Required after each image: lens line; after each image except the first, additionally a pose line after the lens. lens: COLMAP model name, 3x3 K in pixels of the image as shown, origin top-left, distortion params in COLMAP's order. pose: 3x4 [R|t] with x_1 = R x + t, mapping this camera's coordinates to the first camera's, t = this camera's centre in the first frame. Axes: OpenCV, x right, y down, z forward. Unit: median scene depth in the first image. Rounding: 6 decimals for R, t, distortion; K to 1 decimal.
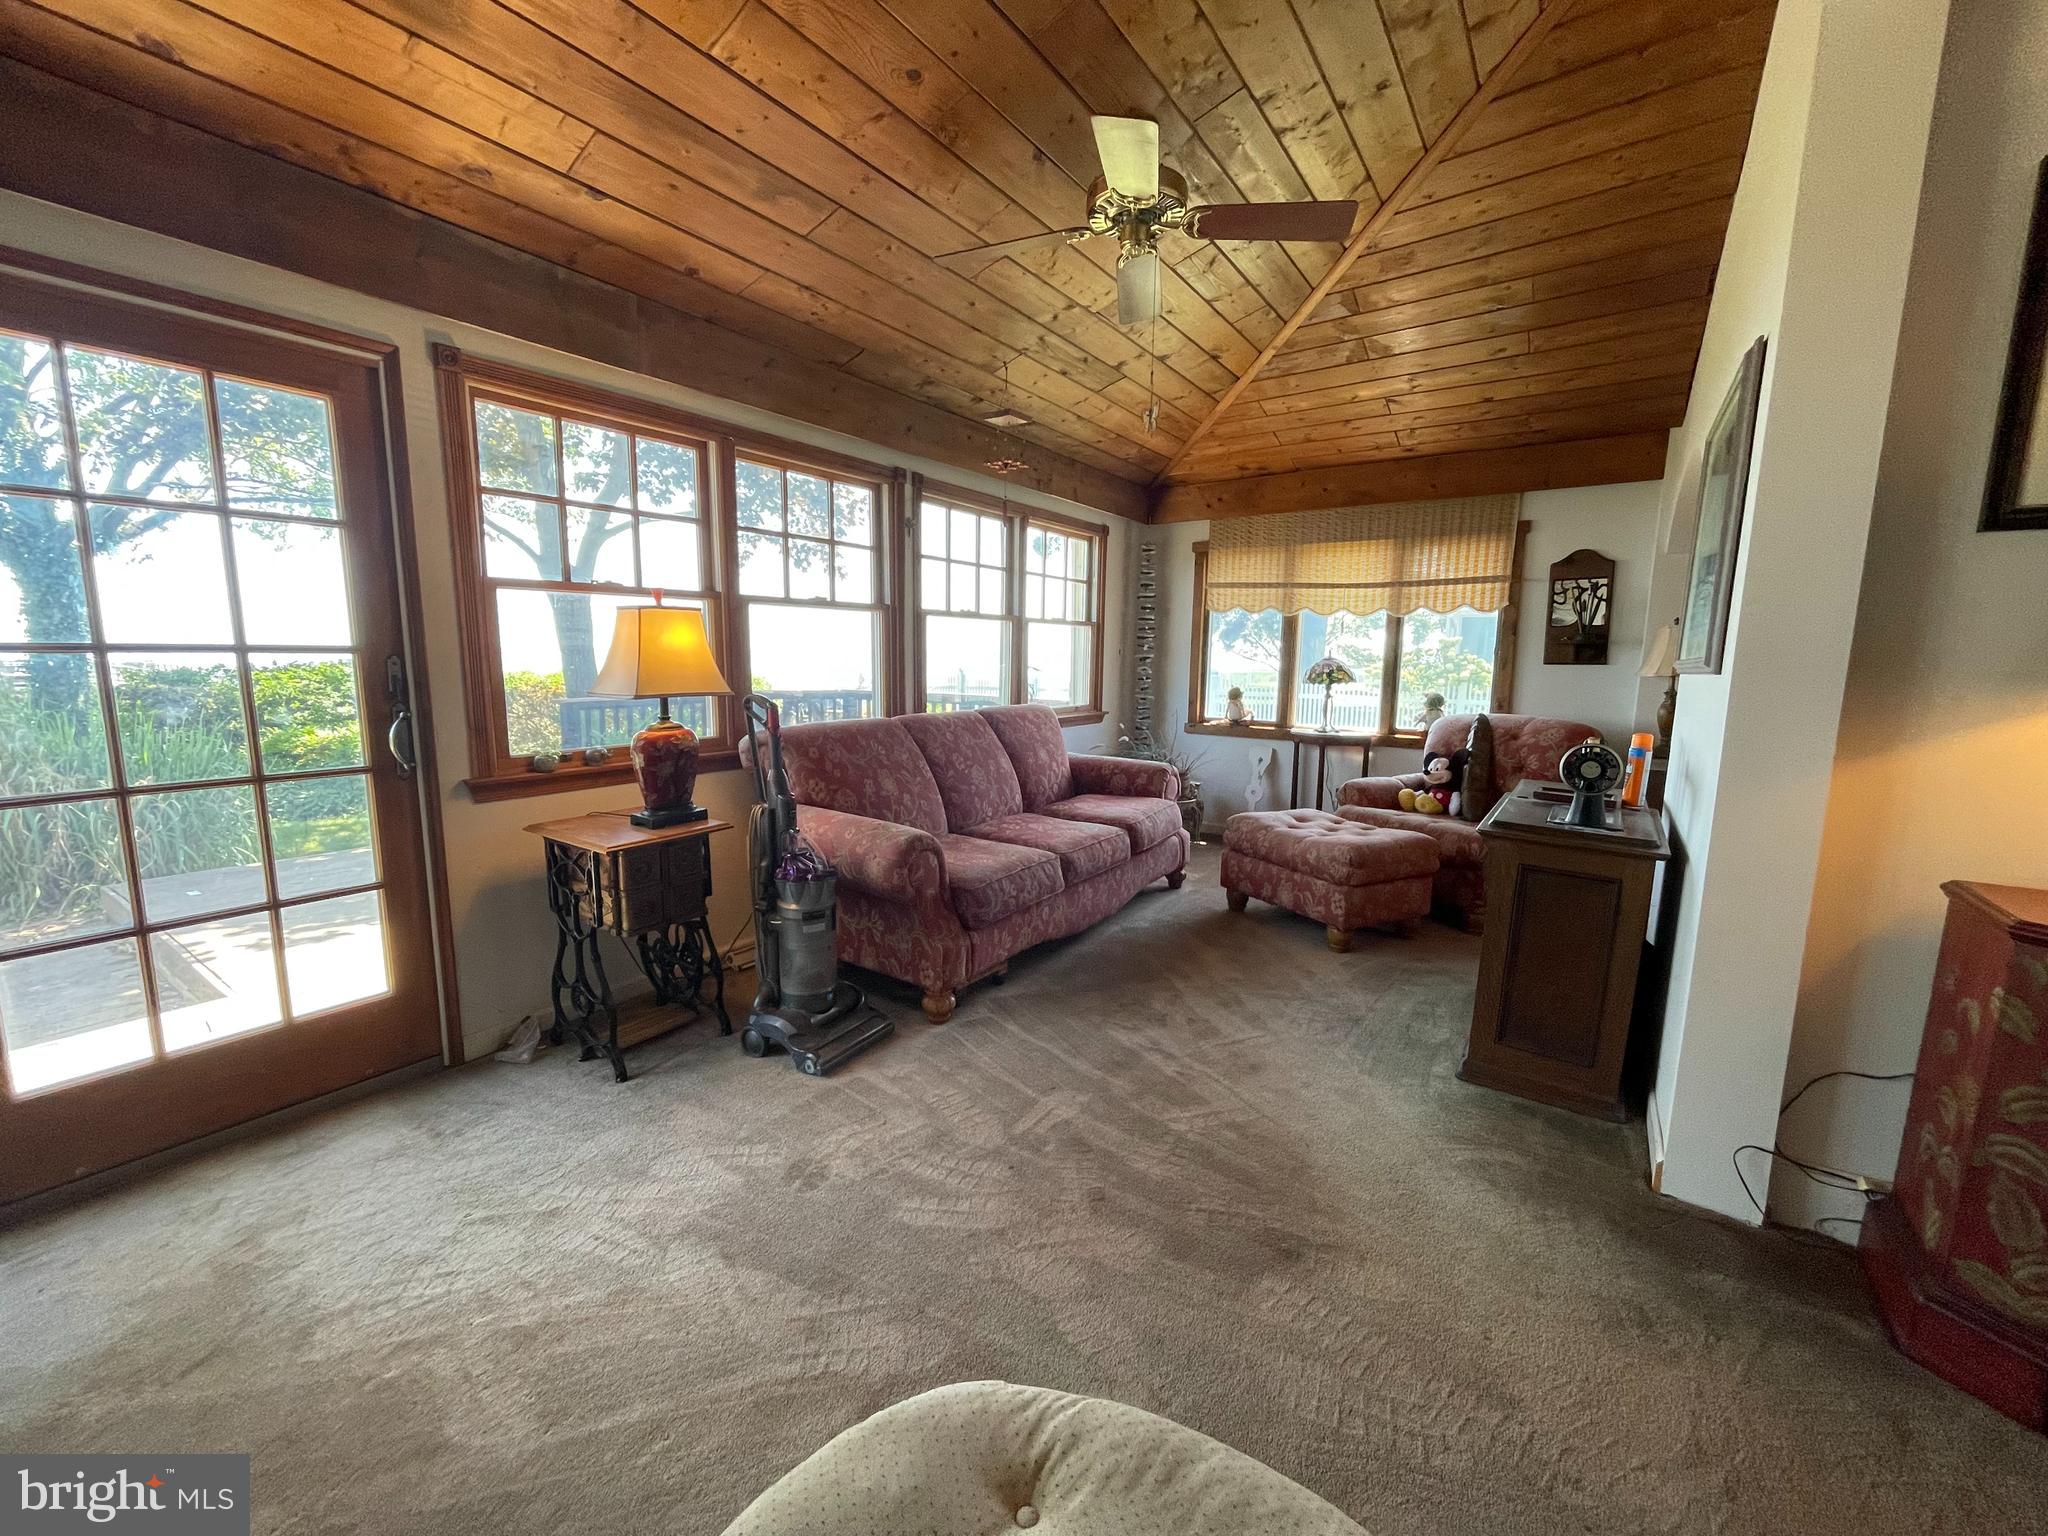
lens RADIAL K [[831.5, 0, 1024.0], [0, 831.5, 768.0], [0, 0, 1]] dist [0.002718, -0.000635]
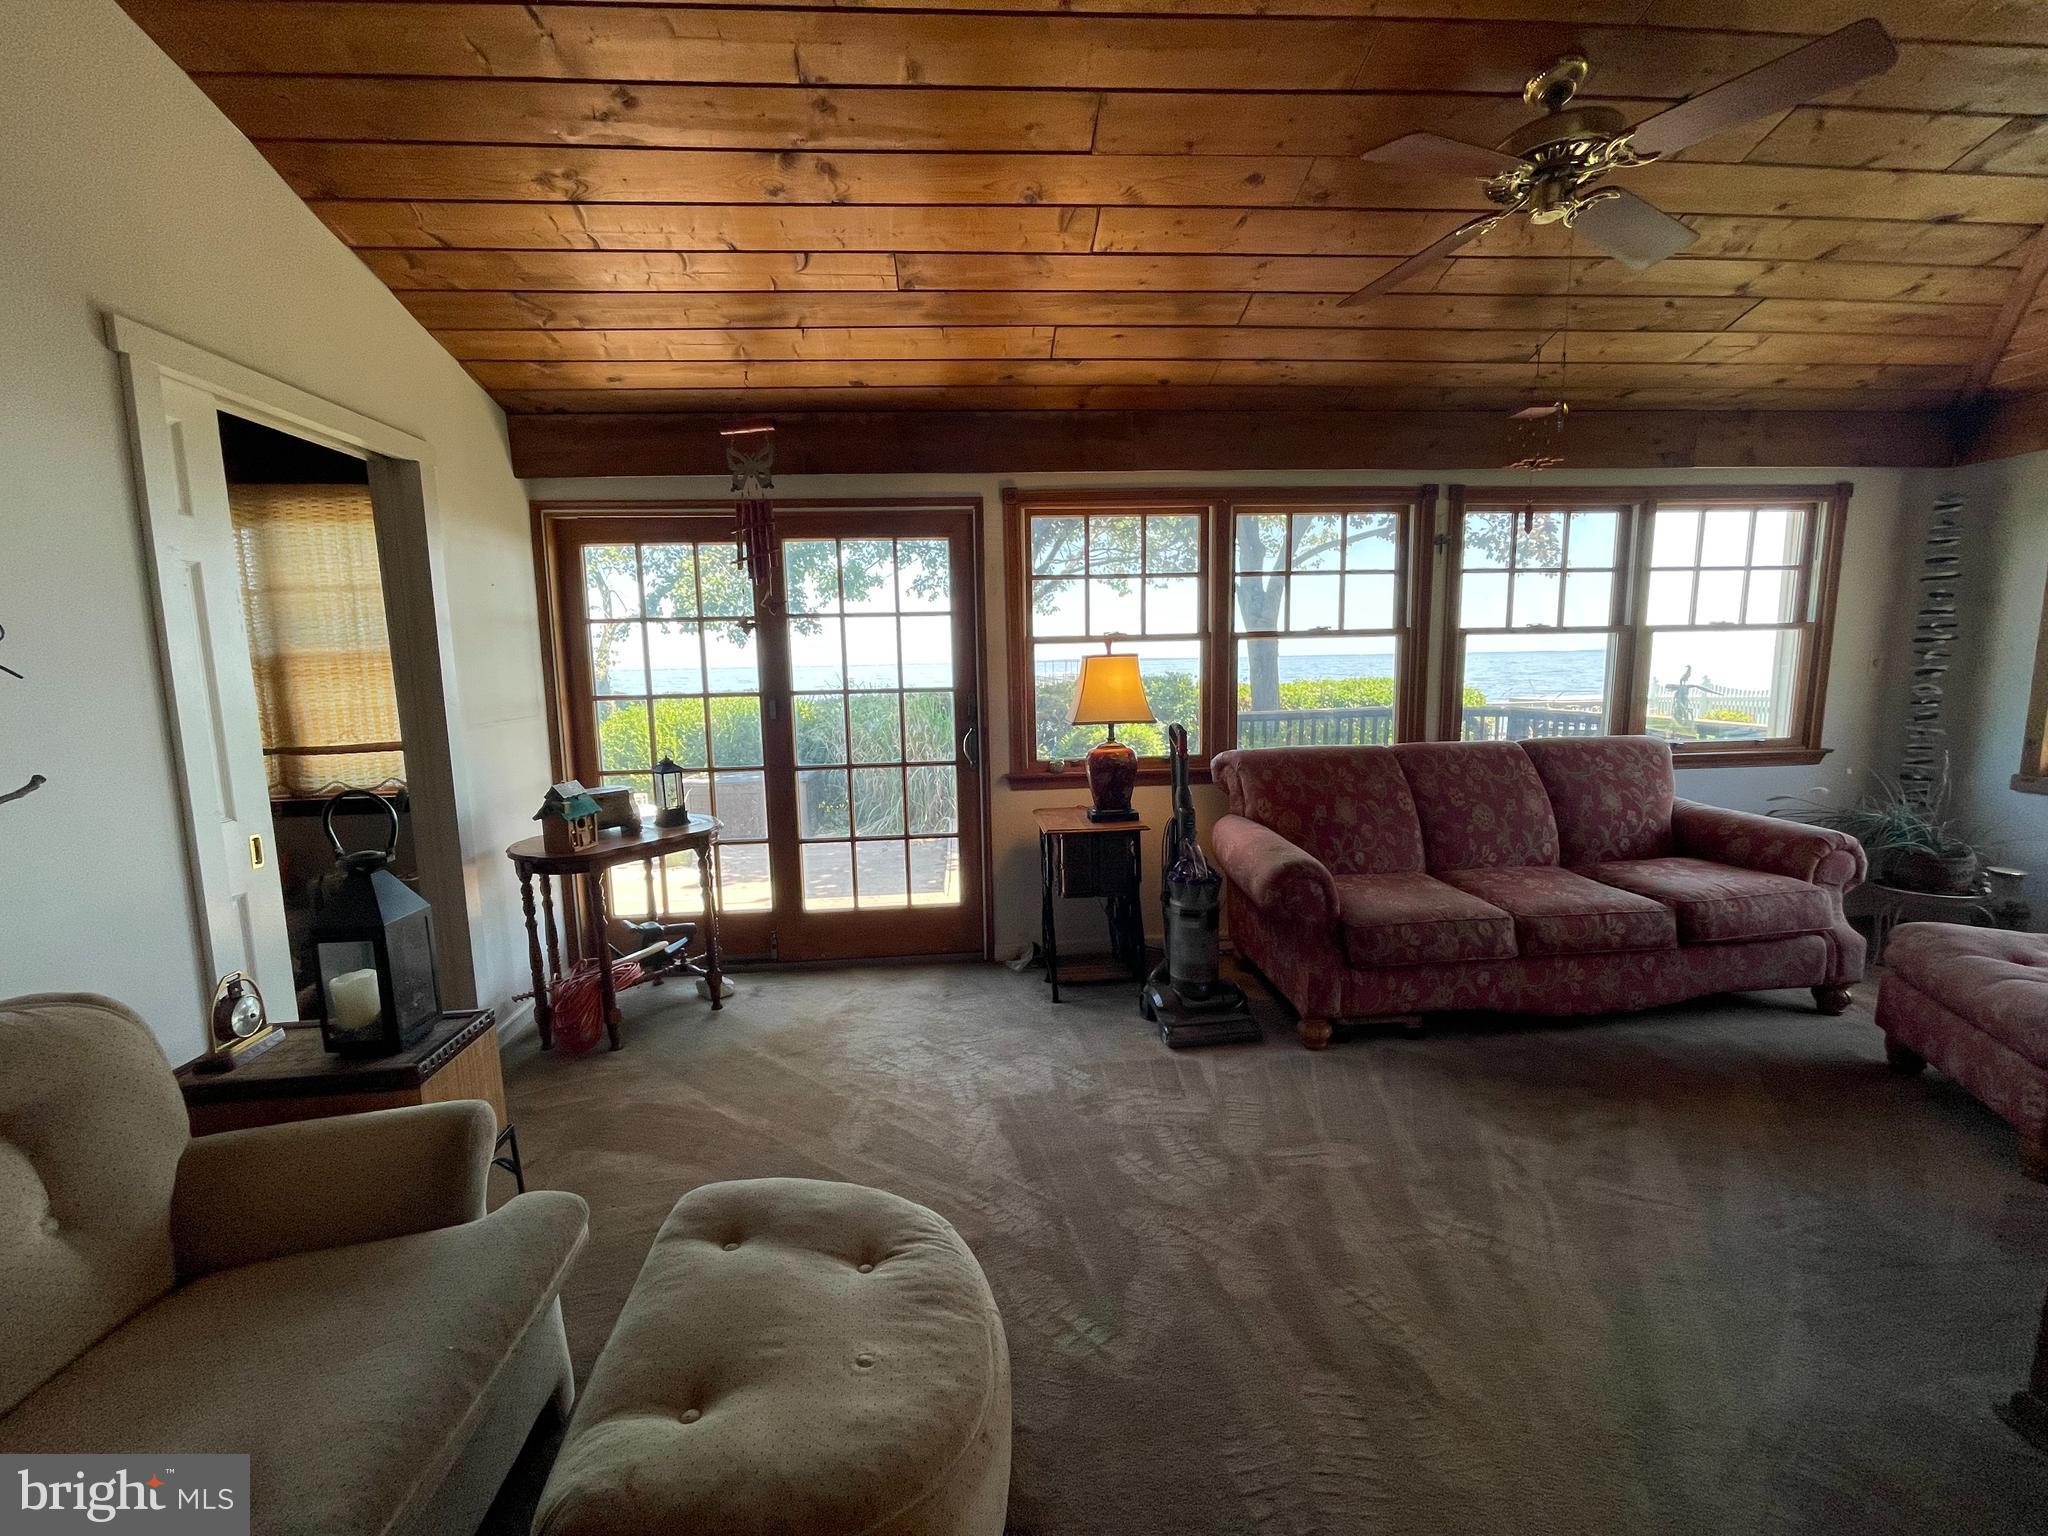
lens RADIAL K [[837.4, 0, 1024.0], [0, 837.4, 768.0], [0, 0, 1]] dist [0.000635, 0.002001]
pose [[0.630585, 0.074529, -0.772533, 0.437373], [-0.080407, 0.996296, 0.030483, -0.038664], [0.771944, 0.042895, 0.634242, 0.060171]]
